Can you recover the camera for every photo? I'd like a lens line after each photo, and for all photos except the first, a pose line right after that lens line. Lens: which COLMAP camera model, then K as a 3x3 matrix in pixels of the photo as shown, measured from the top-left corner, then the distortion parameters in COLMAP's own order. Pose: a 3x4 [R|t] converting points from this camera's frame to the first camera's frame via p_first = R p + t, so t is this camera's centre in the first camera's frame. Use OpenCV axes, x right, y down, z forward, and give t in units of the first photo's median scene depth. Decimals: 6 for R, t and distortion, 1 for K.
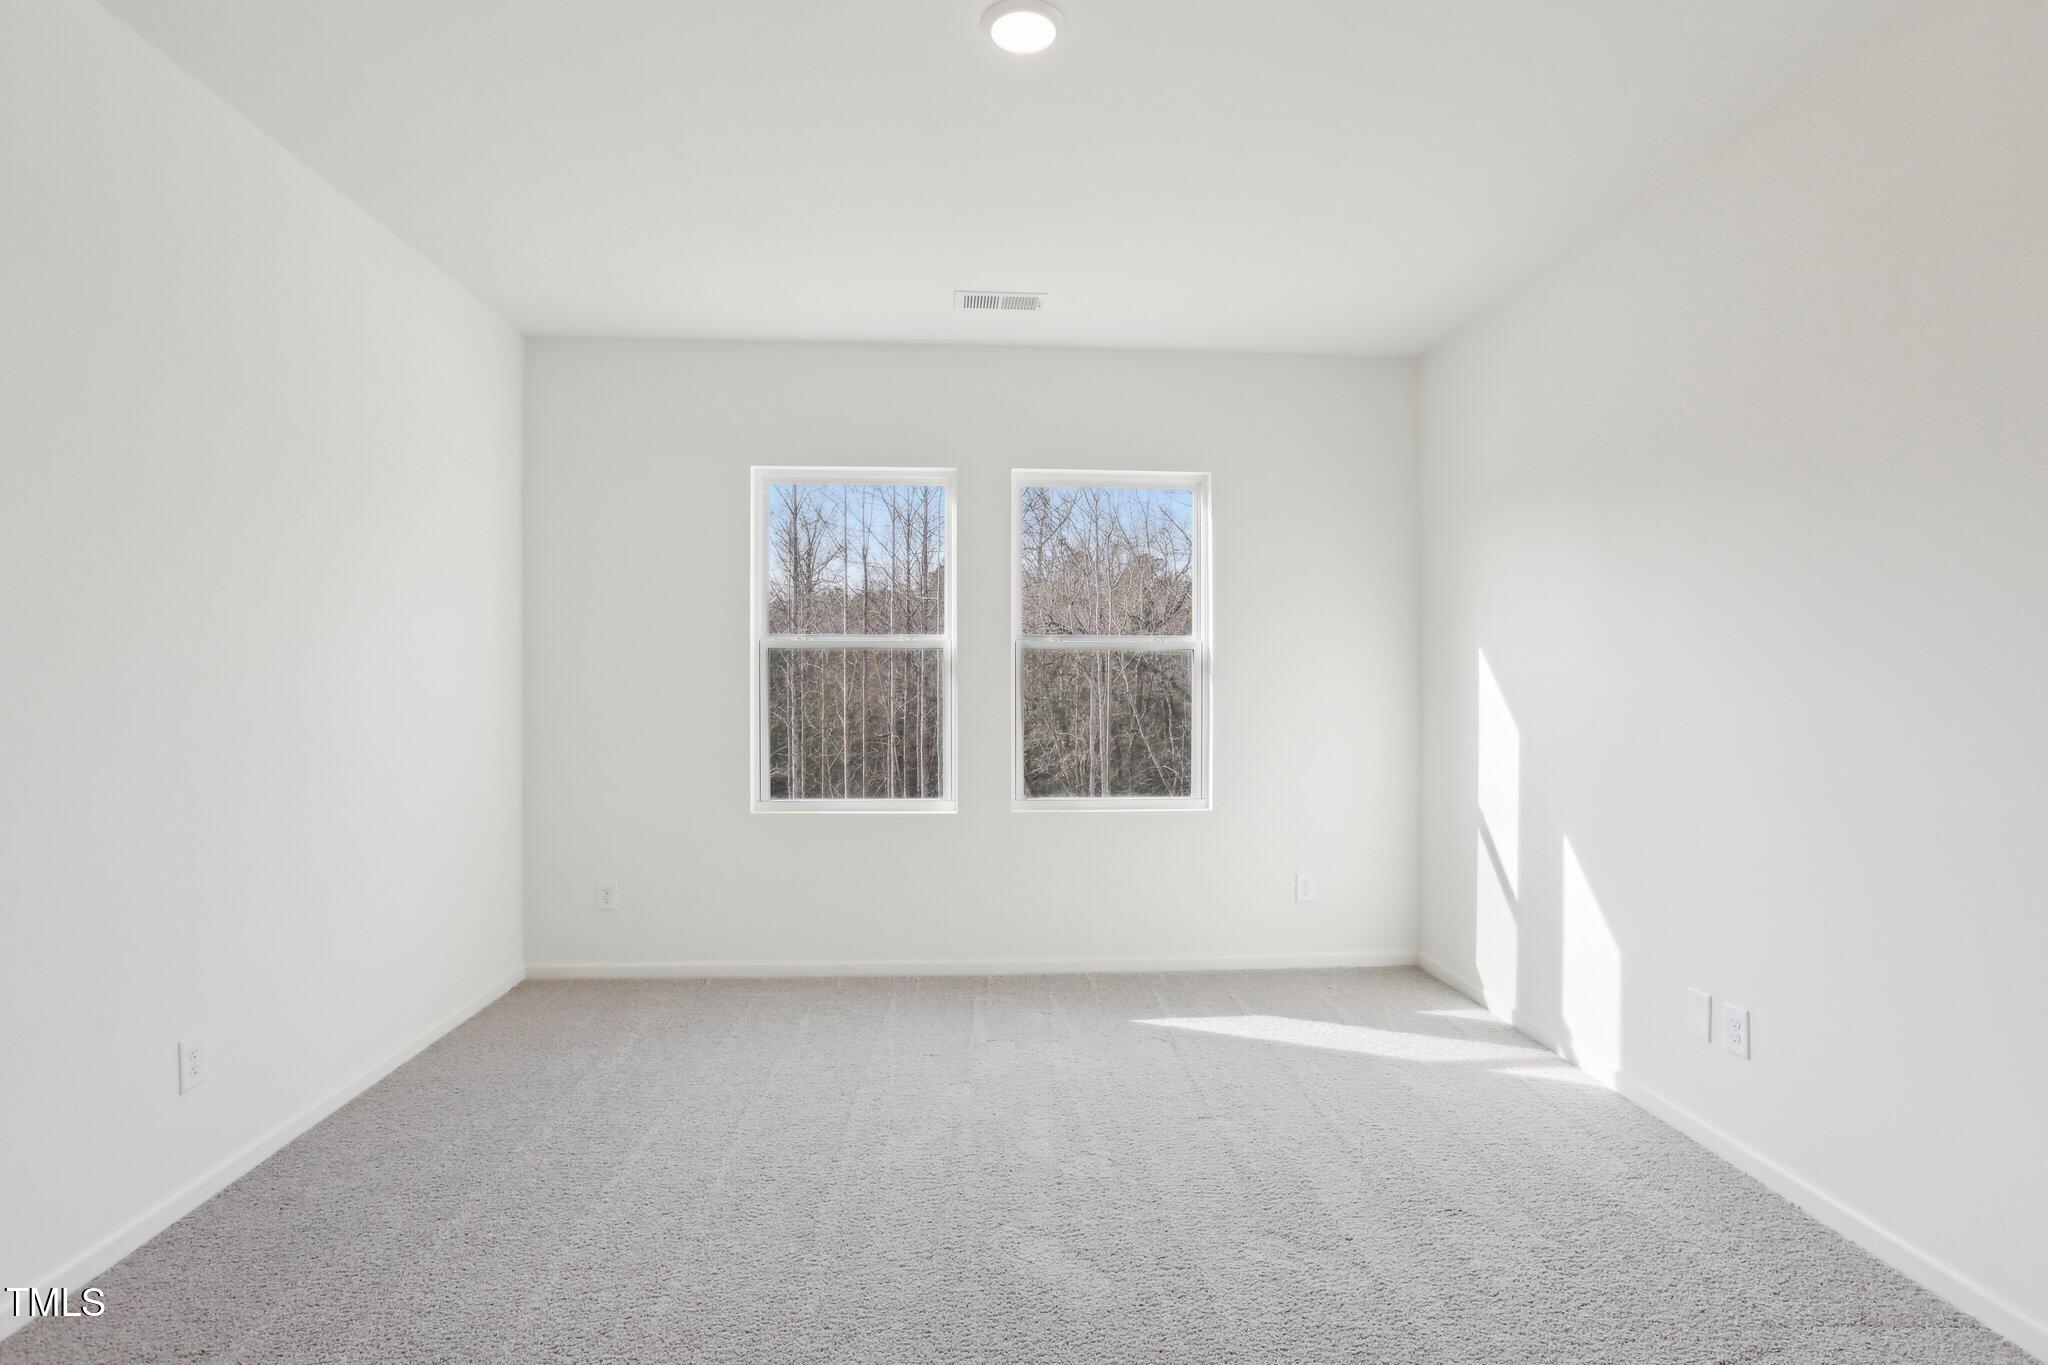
lens RADIAL K [[1066.8, 0, 1028.2], [0, 1066.8, 684.0], [0, 0, 1]] dist [-0.014737, 0.012187]
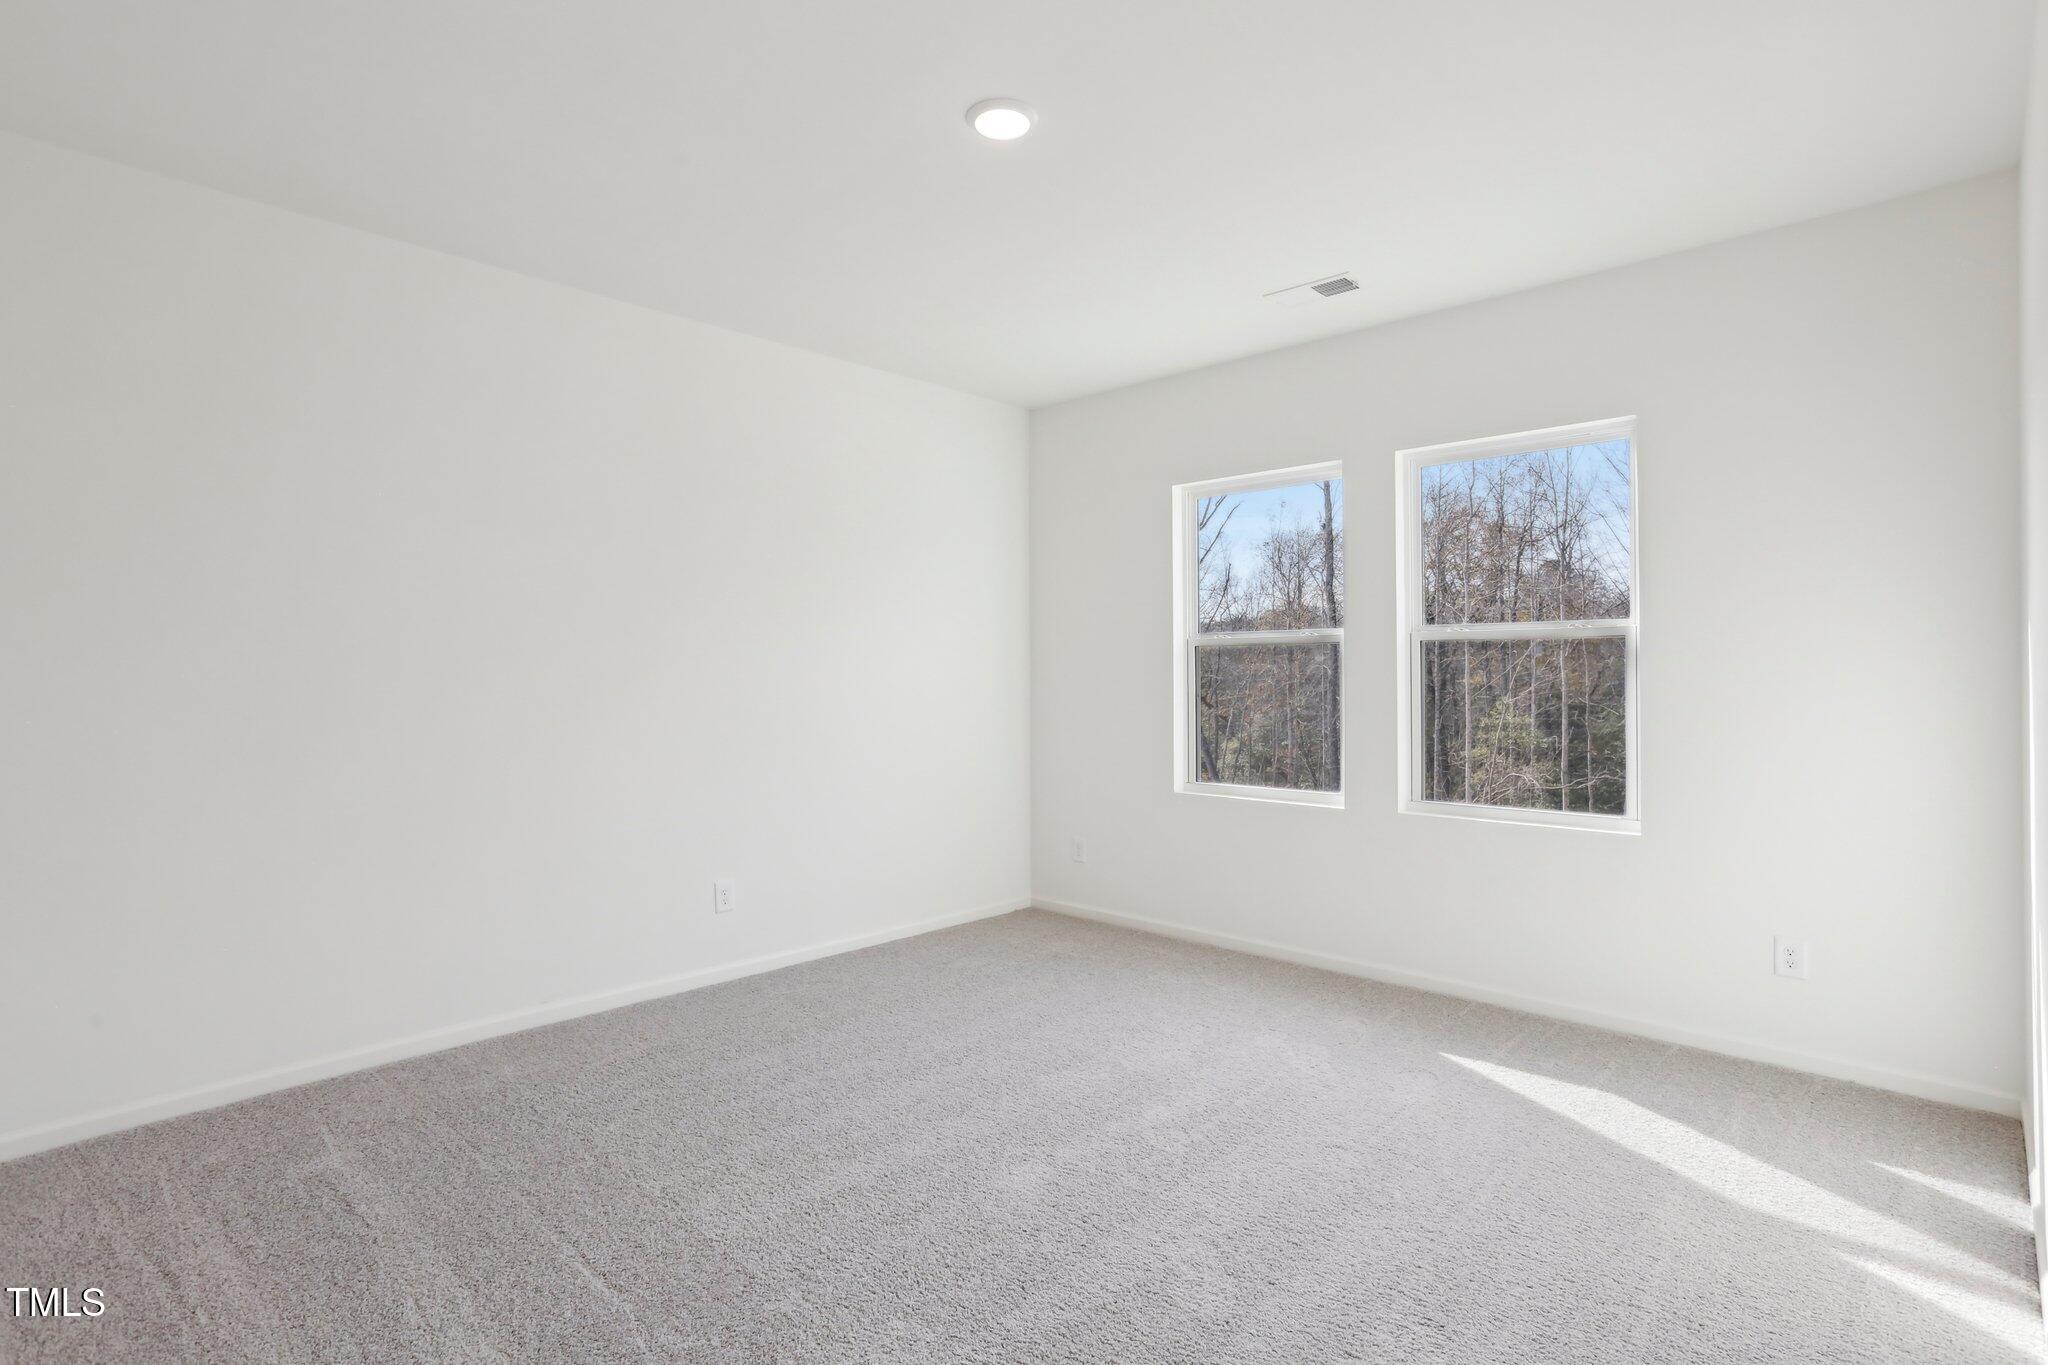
lens RADIAL K [[1066.8, 0, 1027.0], [0, 1066.8, 671.7], [0, 0, 1]] dist [-0.014737, 0.012187]
pose [[0.644572, -0.007543, -0.764506, 0.525483], [0.004064, 0.999971, -0.006439, -0.000036], [0.764533, 0.001043, 0.644584, 0.150226]]
